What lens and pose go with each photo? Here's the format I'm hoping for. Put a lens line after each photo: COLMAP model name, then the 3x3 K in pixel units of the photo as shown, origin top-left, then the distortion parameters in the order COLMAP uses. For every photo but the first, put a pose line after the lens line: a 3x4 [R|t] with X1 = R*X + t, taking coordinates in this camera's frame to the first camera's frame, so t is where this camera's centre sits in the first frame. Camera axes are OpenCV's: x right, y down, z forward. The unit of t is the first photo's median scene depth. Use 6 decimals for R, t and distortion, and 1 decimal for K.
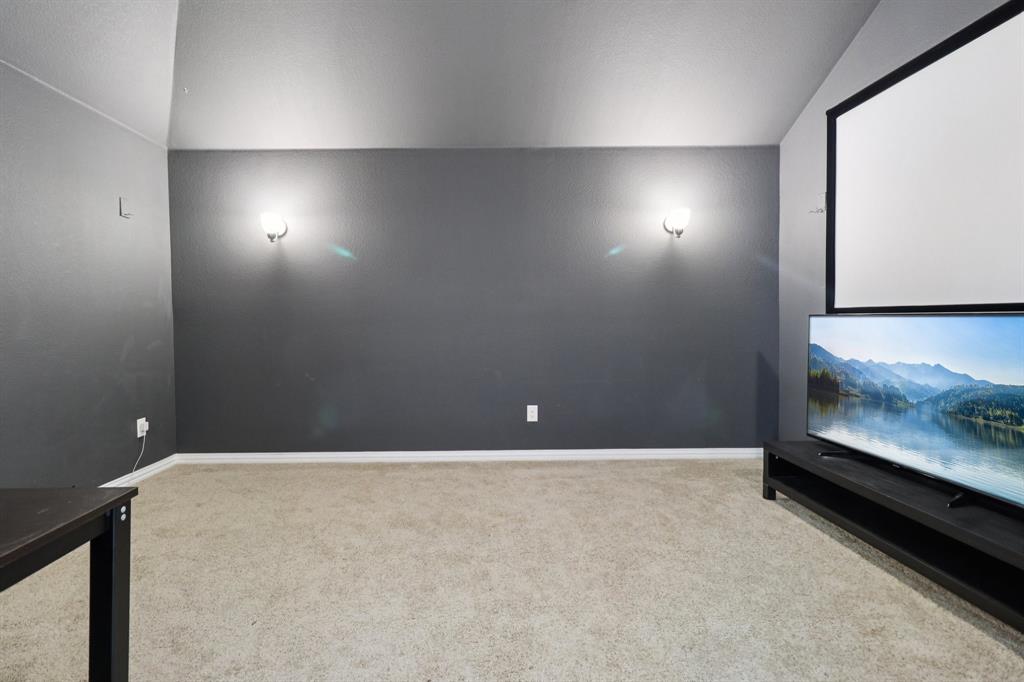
lens RADIAL K [[473.3, 0, 512.0], [0, 473.3, 353.7], [0, 0, 1]] dist [0.000672, 0.000173]
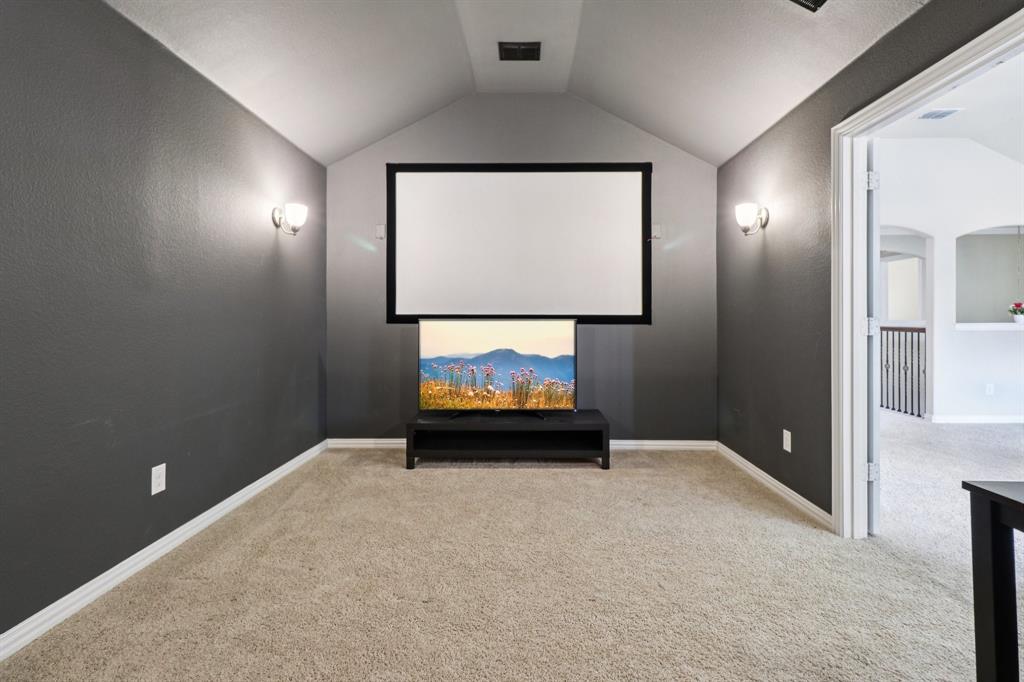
lens RADIAL K [[476.6, 0, 509.6], [0, 476.6, 326.1], [0, 0, 1]] dist [0.001009, 0.000604]
pose [[0.087542, -0.009713, 0.996113, -0.619917], [0.073545, 0.997287, 0.003261, -0.044408], [-0.993442, 0.072974, 0.088019, 0.580066]]
